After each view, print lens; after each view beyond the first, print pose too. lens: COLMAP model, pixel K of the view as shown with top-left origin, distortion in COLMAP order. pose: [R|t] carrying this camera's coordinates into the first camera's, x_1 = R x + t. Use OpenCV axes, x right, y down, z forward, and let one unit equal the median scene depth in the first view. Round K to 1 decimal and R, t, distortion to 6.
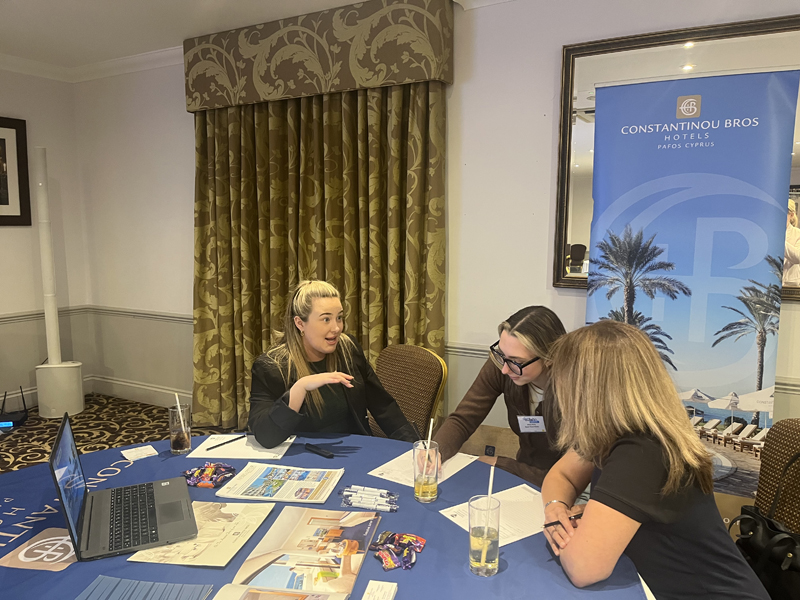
lens RADIAL K [[592.8, 0, 405.1], [0, 592.8, 301.2], [0, 0, 1]] dist [0.027074, -0.026927]
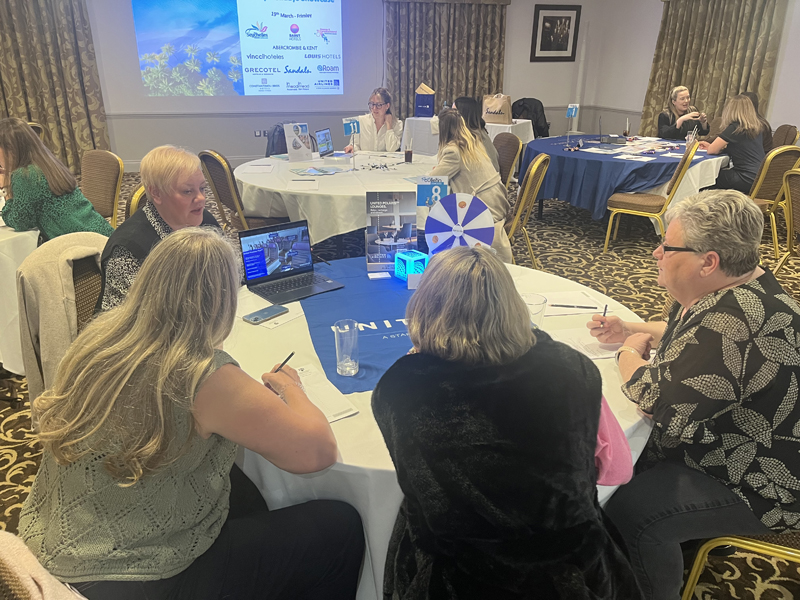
lens RADIAL K [[592.8, 0, 402.2], [0, 592.8, 300.6], [0, 0, 1]] dist [0.027074, -0.026927]
pose [[0.740326, 0.257471, -0.620988, 0.488818], [-0.079918, 0.950906, 0.298983, 0.104324], [0.667481, -0.171717, 0.724557, -1.189465]]
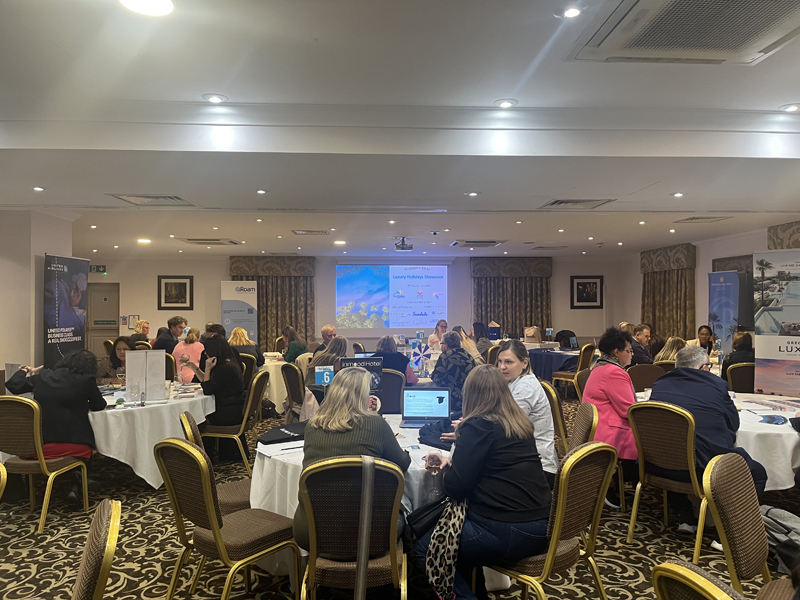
lens RADIAL K [[592.8, 0, 399.1], [0, 592.8, 303.6], [0, 0, 1]] dist [0.027074, -0.026927]
pose [[0.522440, -0.011188, -0.852603, 1.695282], [-0.091531, 0.993400, -0.069122, 0.184065], [0.847749, 0.114152, 0.517968, -1.753676]]
